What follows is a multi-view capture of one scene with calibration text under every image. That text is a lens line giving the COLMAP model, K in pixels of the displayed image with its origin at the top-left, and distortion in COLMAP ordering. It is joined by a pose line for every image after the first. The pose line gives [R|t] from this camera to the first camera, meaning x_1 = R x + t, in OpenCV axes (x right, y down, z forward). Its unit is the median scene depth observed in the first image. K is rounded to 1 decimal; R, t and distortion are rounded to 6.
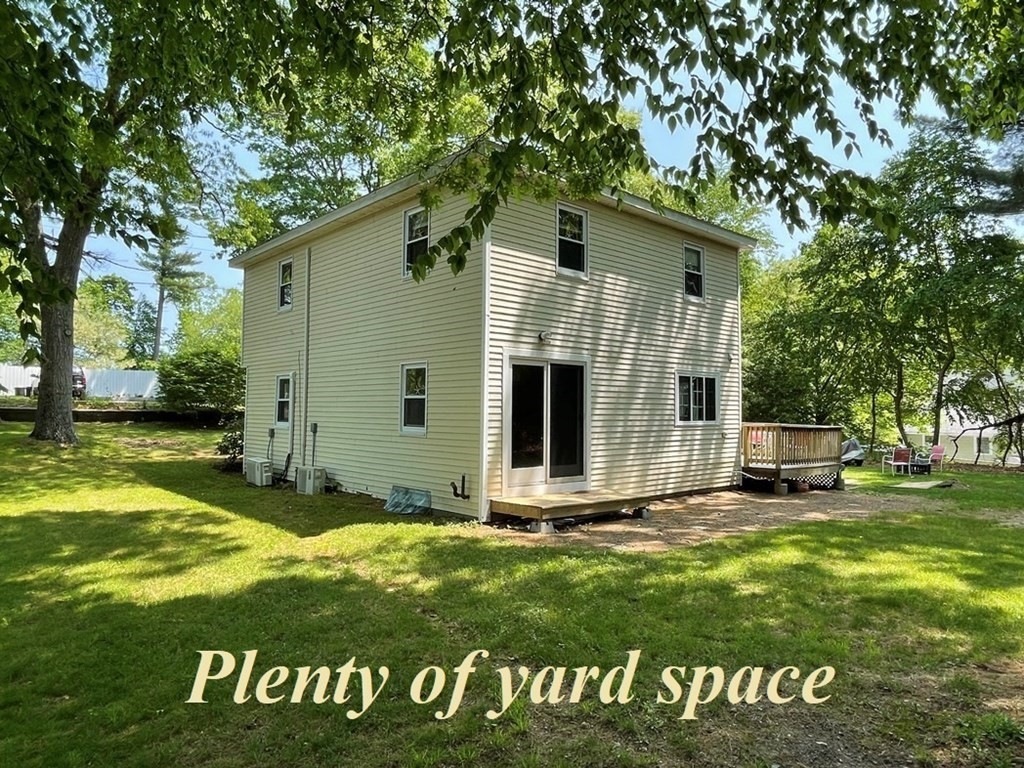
lens RADIAL K [[655.3, 0, 512.9], [0, 655.3, 382.9], [0, 0, 1]] dist [0.003367, 0.000963]
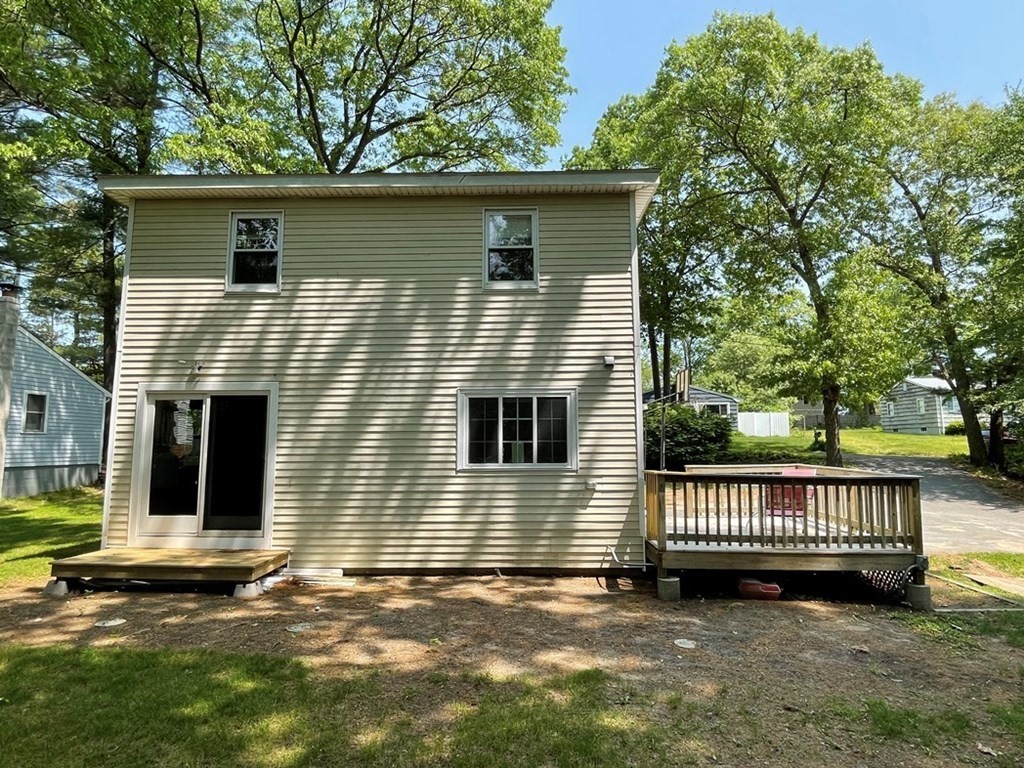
lens RADIAL K [[560.6, 0, 512.8], [0, 560.6, 390.0], [0, 0, 1]] dist [-0.005407, -0.000383]
pose [[0.728567, -0.086309, -0.679515, 0.805730], [0.038171, 0.995604, -0.085532, 0.039151], [0.683910, 0.036378, 0.728659, 0.692395]]
